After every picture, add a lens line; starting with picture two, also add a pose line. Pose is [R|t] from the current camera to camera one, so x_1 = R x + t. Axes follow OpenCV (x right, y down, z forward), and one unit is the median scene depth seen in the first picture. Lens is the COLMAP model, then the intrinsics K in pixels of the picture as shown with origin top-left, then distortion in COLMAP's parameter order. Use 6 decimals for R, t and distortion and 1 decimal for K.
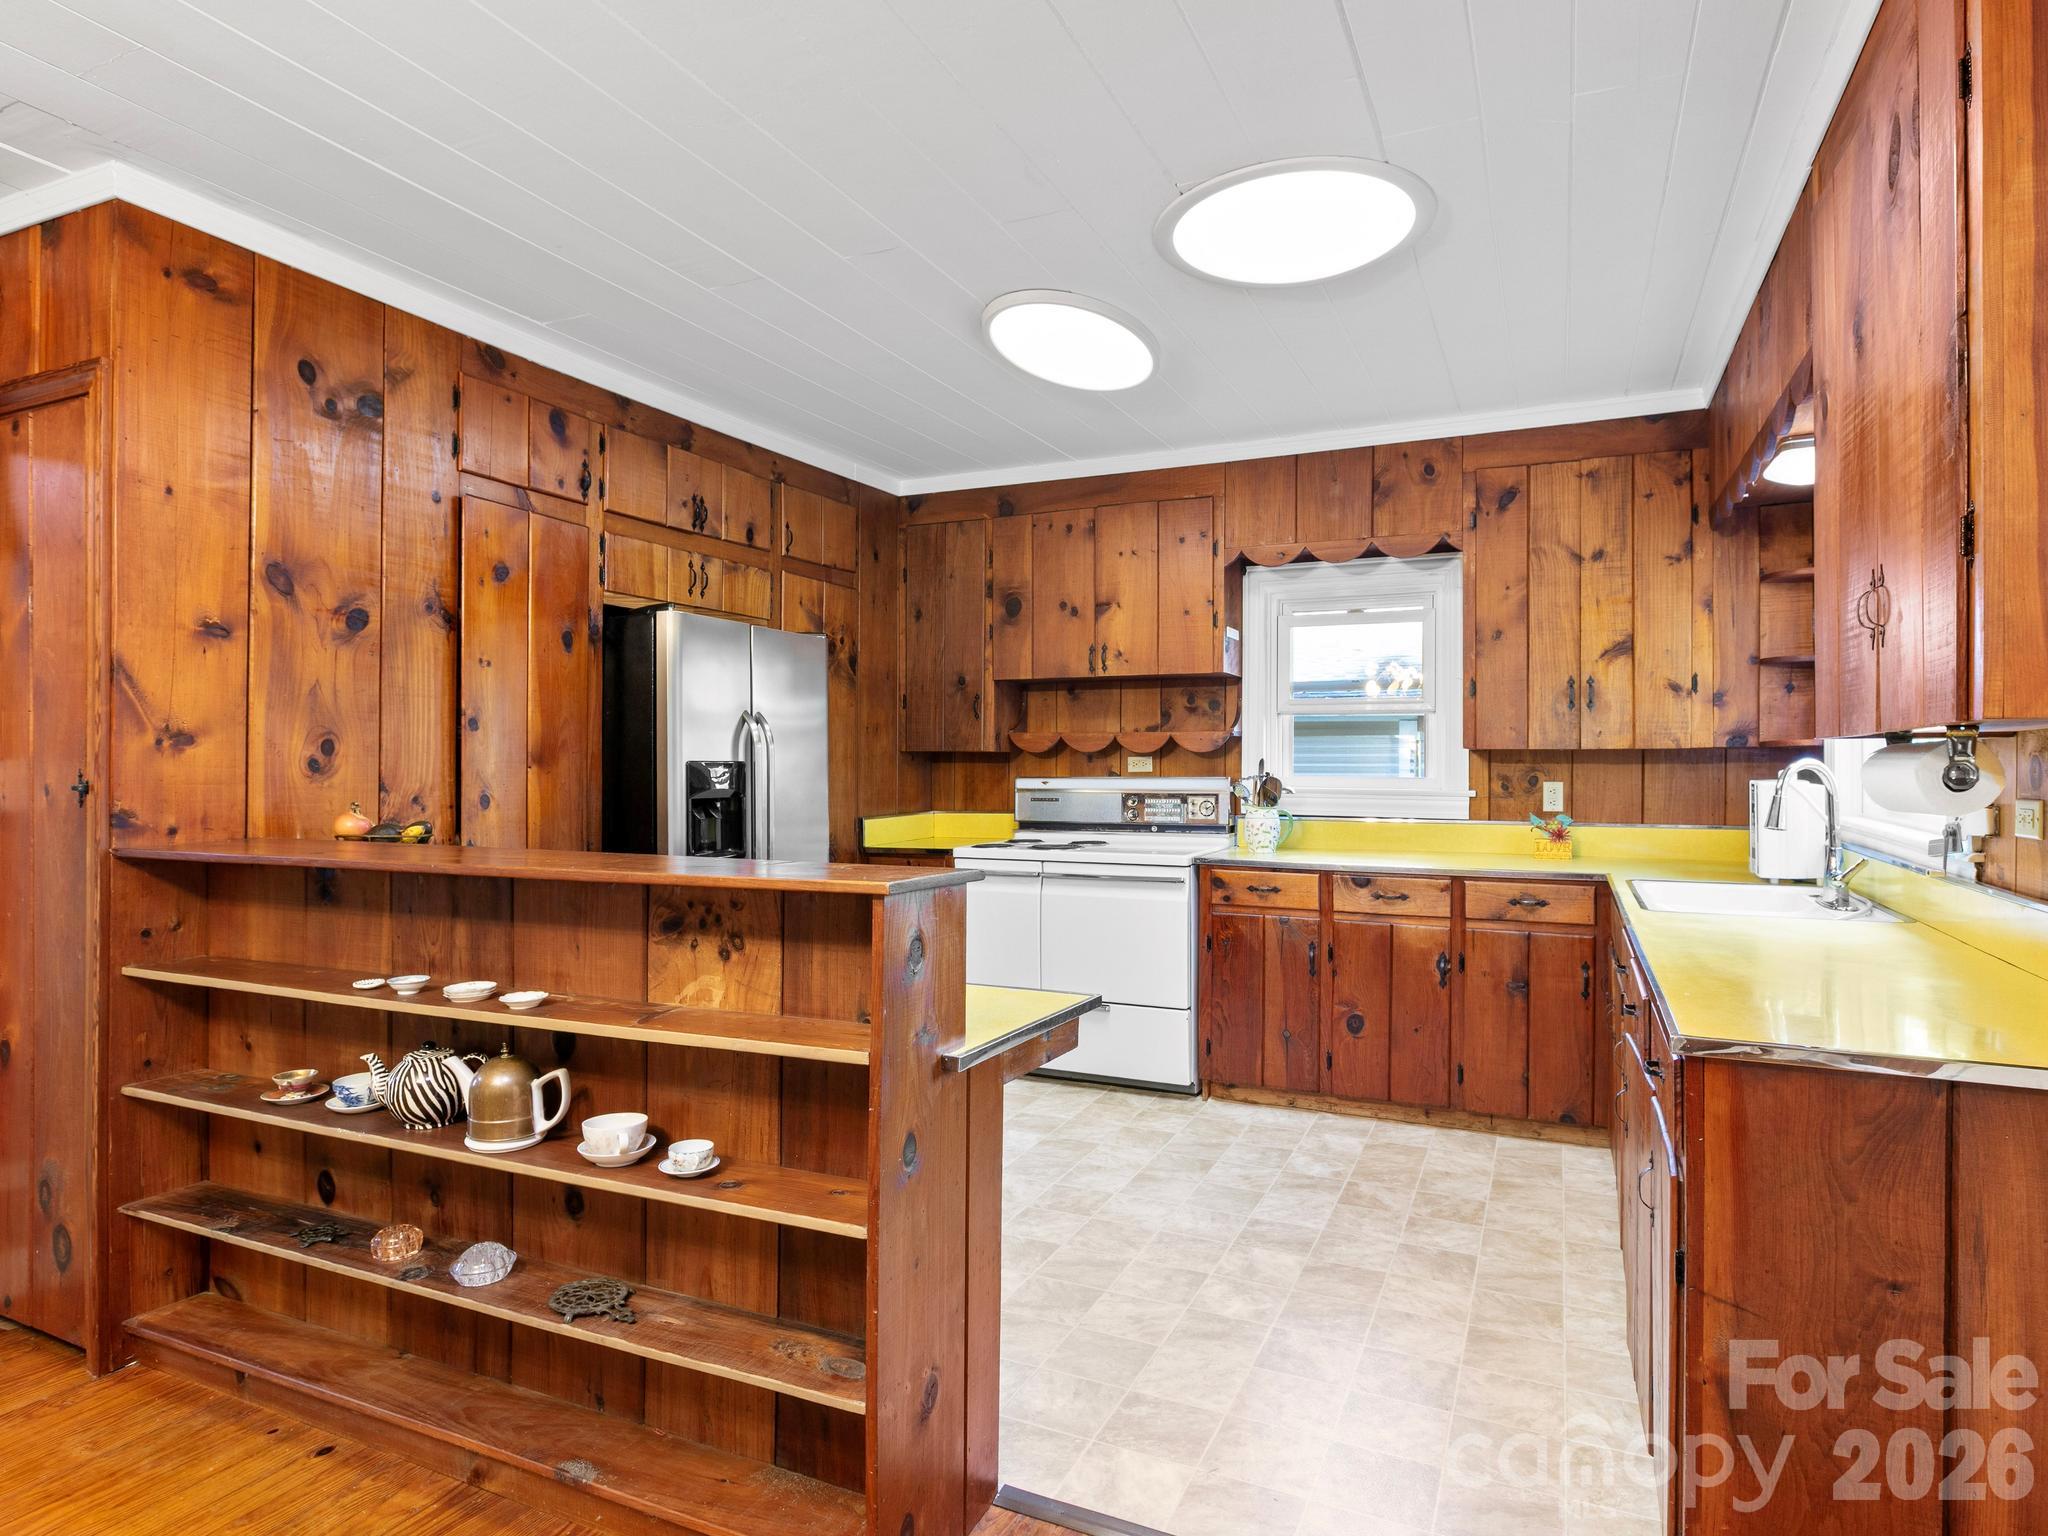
lens RADIAL K [[1177.2, 0, 1012.5], [0, 1177.2, 763.4], [0, 0, 1]] dist [-0.012316, 0.001295]
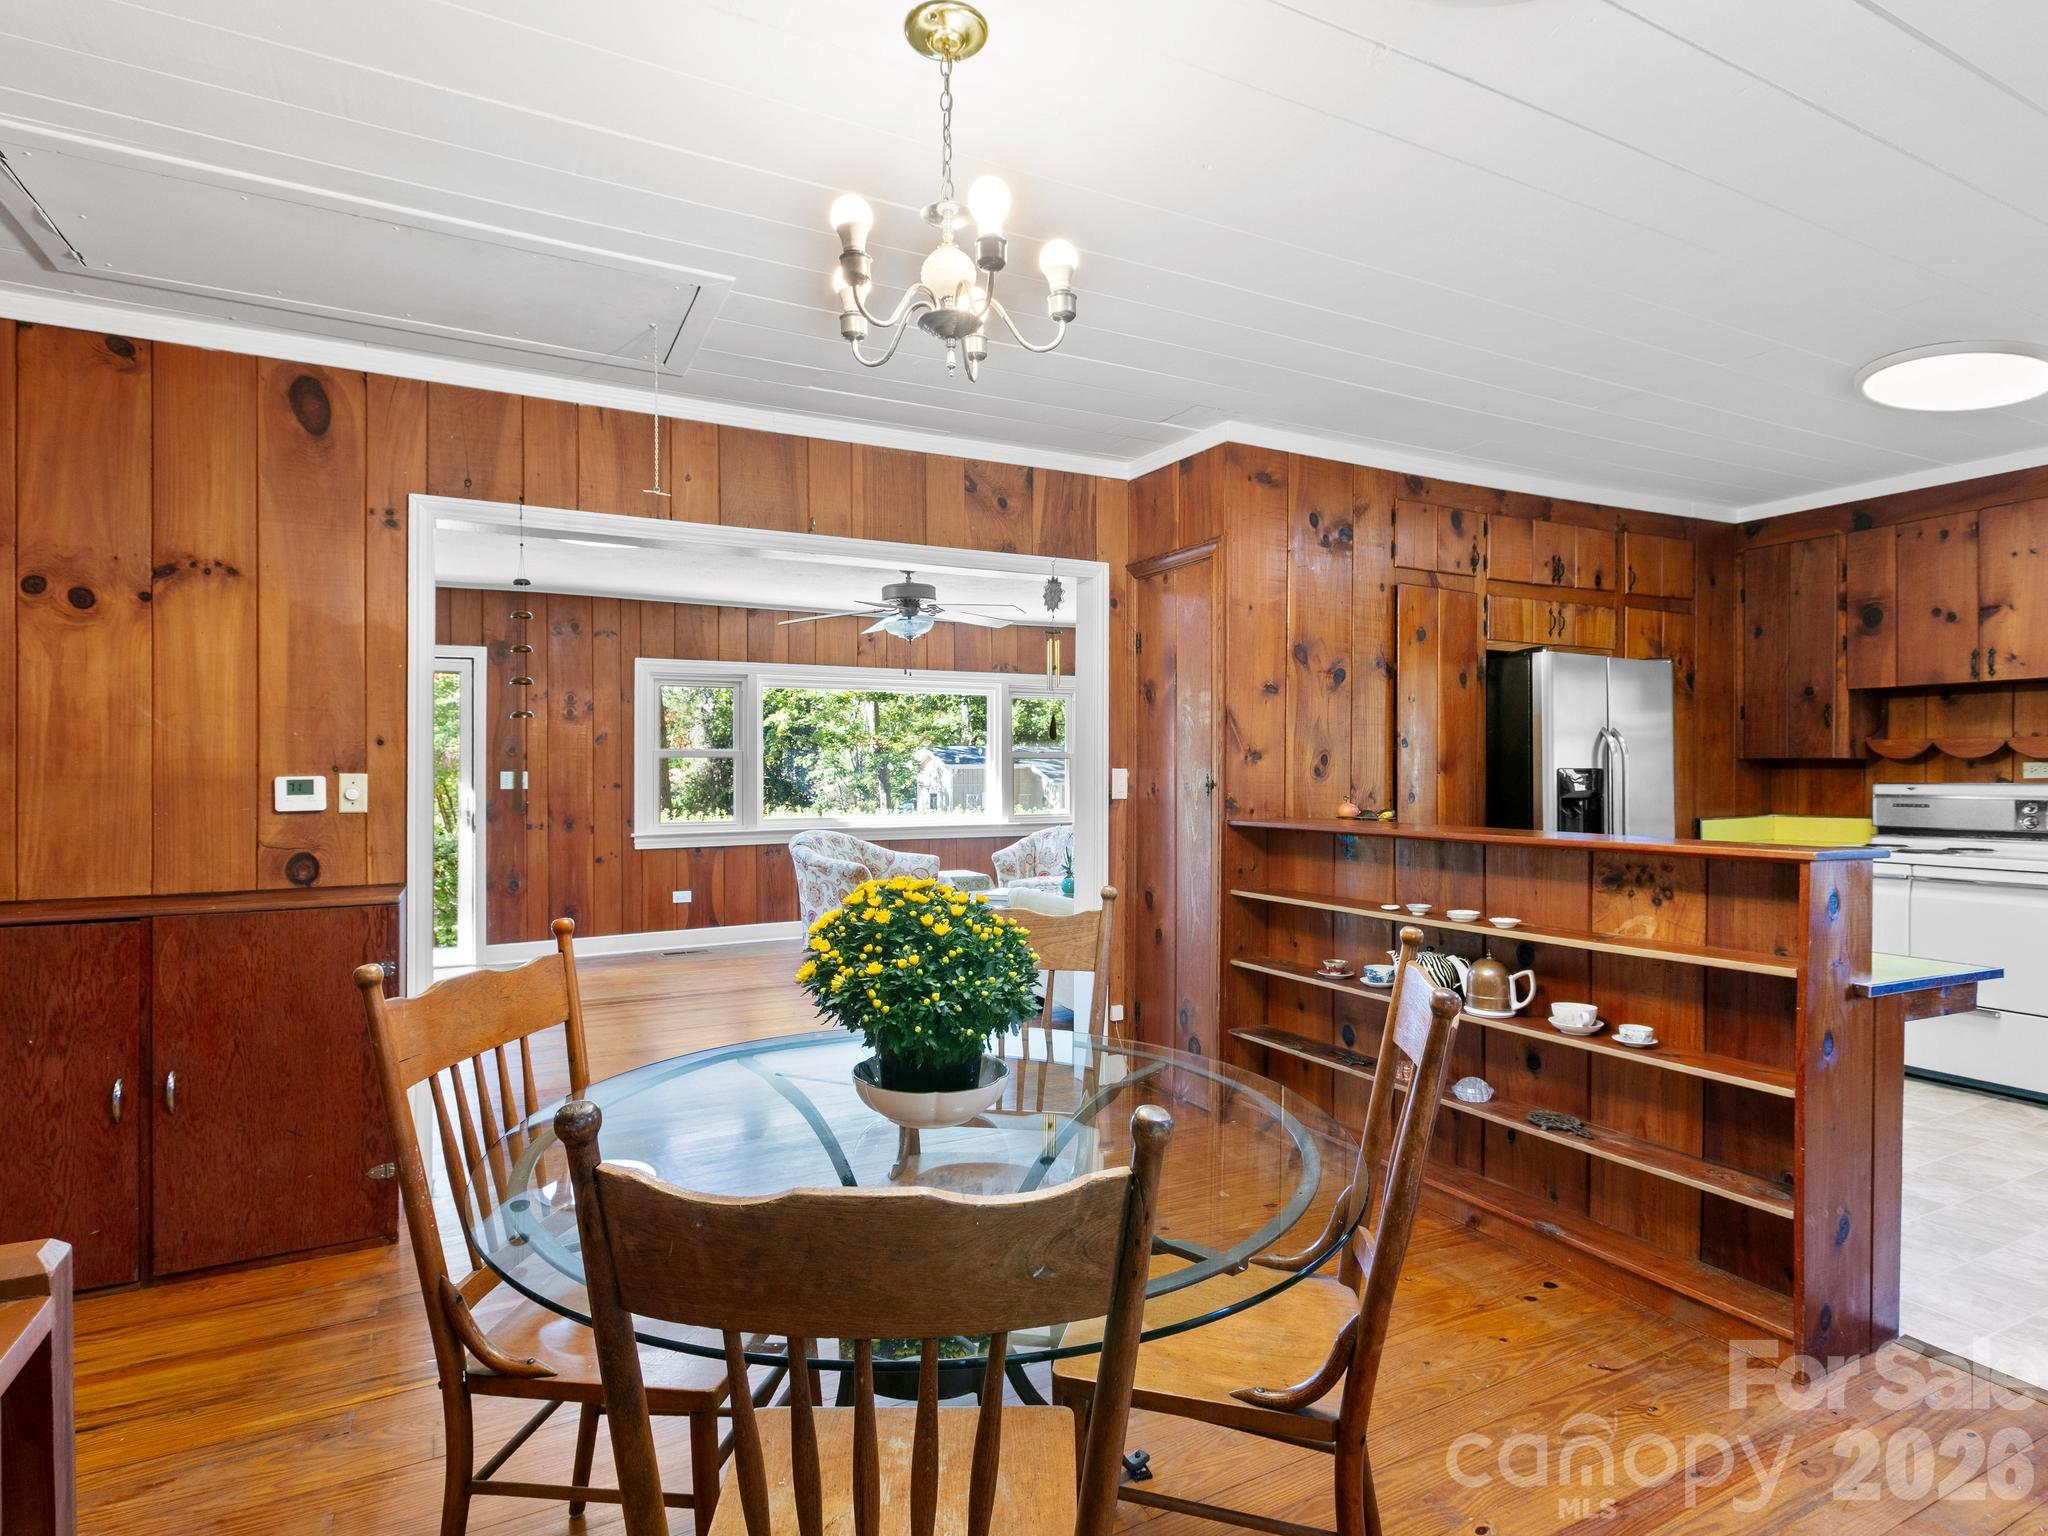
lens RADIAL K [[1066.3, 0, 1020.3], [0, 1066.3, 773.7], [0, 0, 1]] dist [0.001463, -0.001869]
pose [[0.795631, 0.000119, -0.605782, -0.035154], [0.001870, 0.999995, 0.002654, -0.000204], [0.605779, -0.003244, 0.795626, -0.250932]]
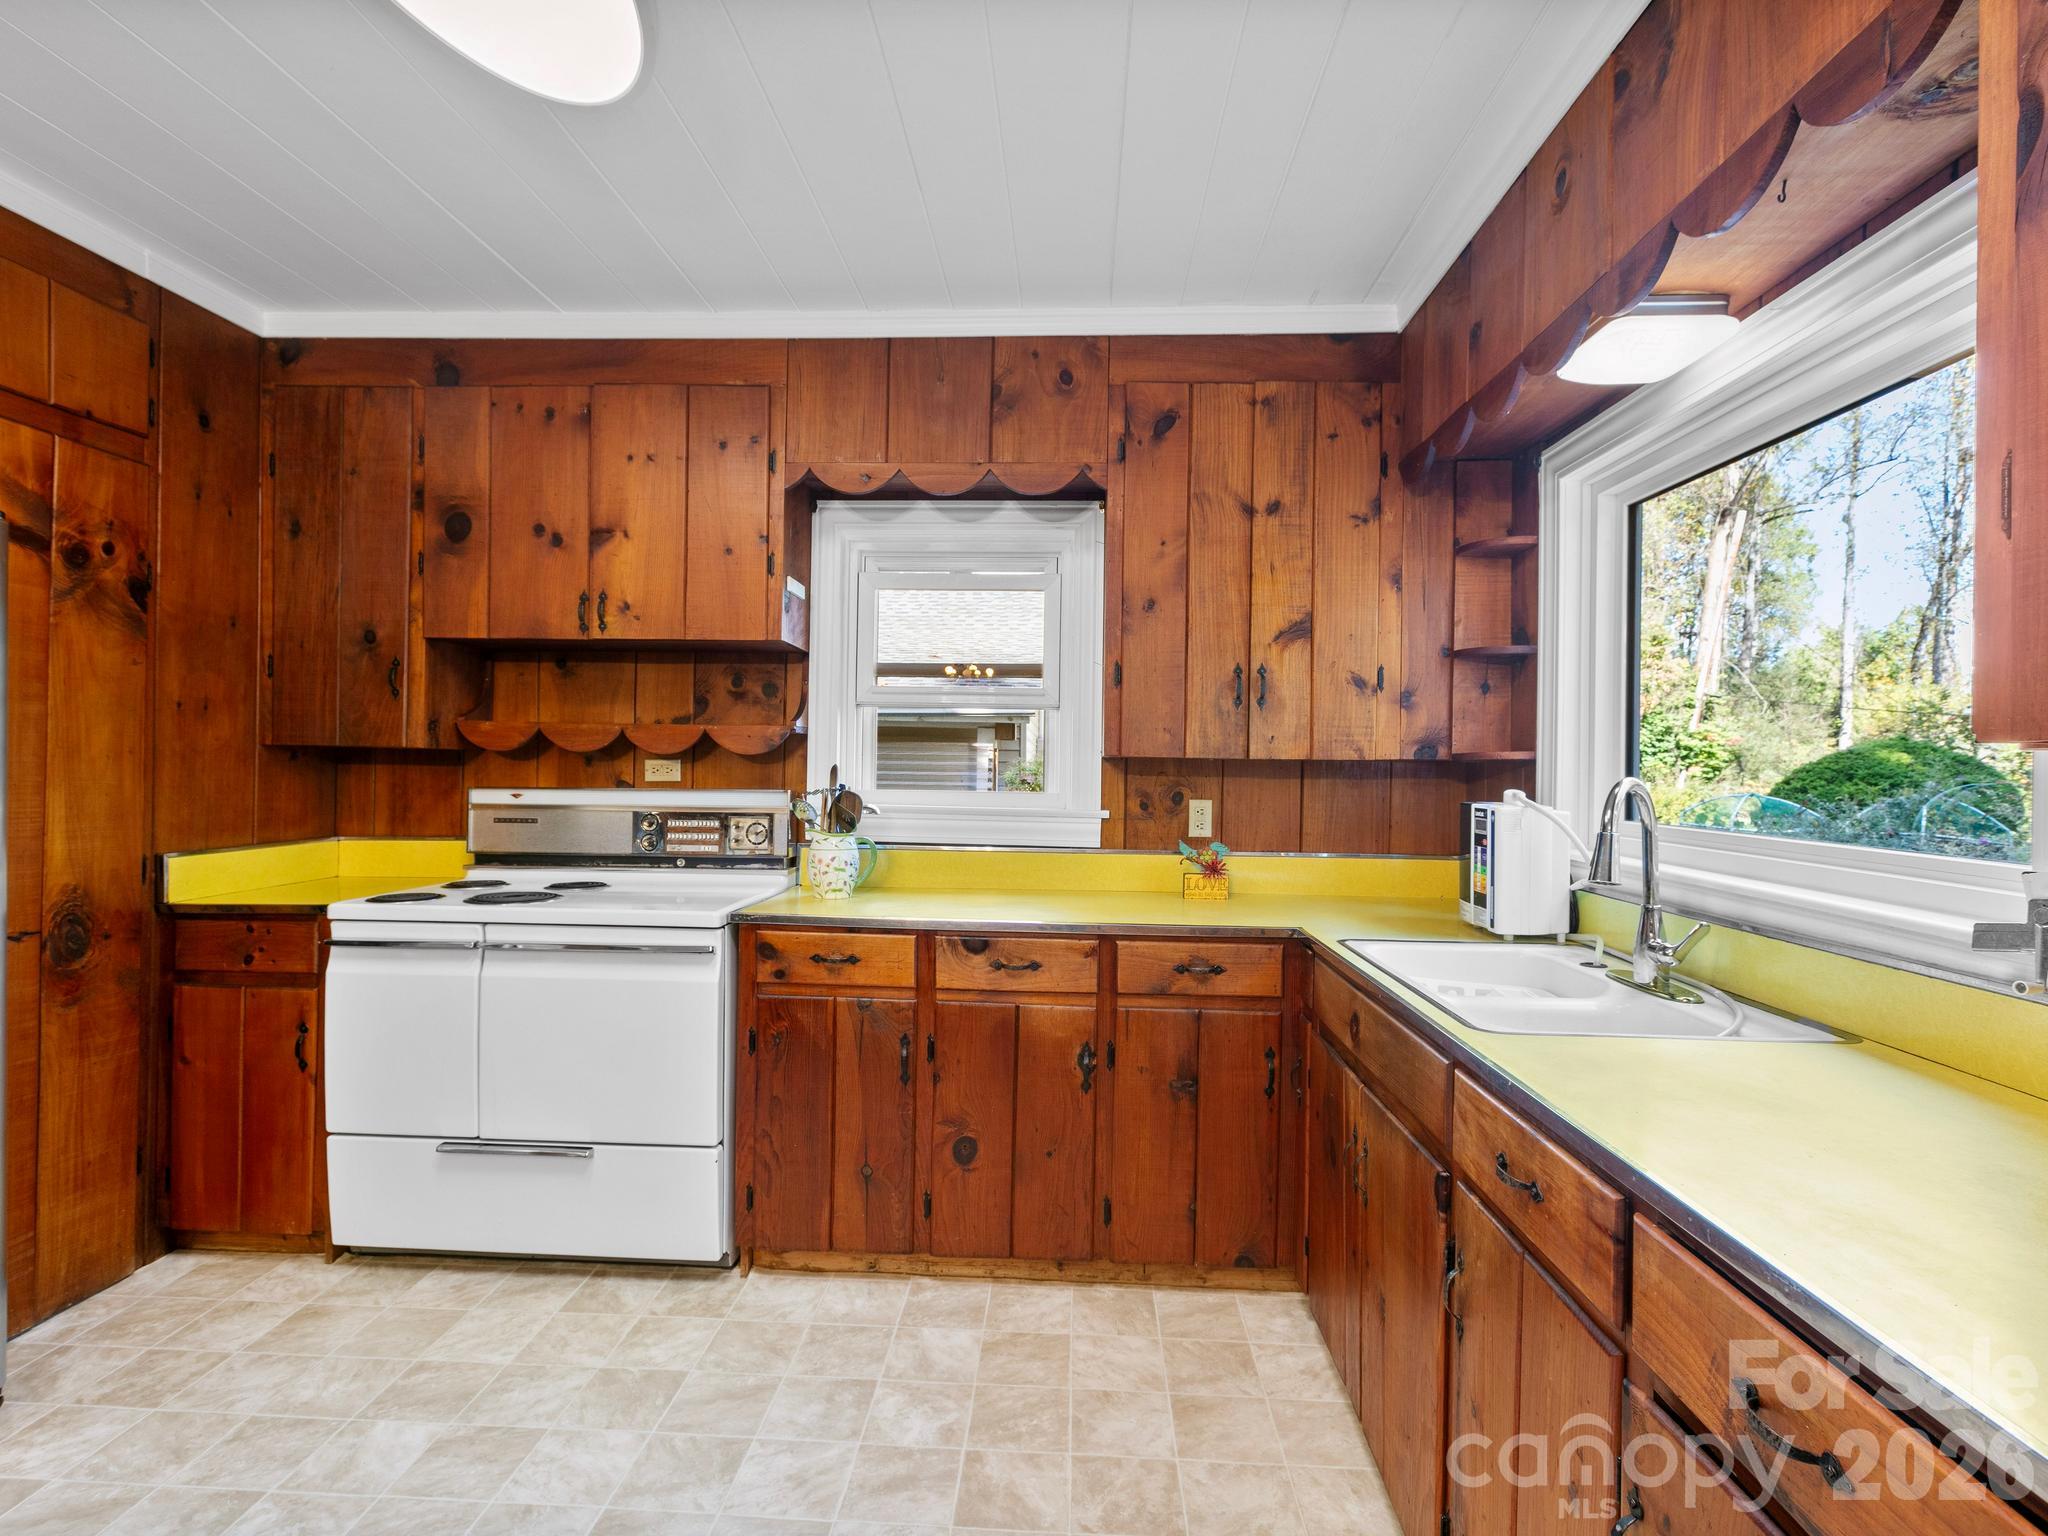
lens RADIAL K [[1066.3, 0, 1038.8], [0, 1066.3, 782.5], [0, 0, 1]] dist [0.001463, -0.001869]
pose [[0.922167, 0.009049, 0.386685, 0.091535], [-0.013747, 0.999861, 0.009388, -0.001523], [-0.386547, -0.013973, 0.922164, 0.428882]]
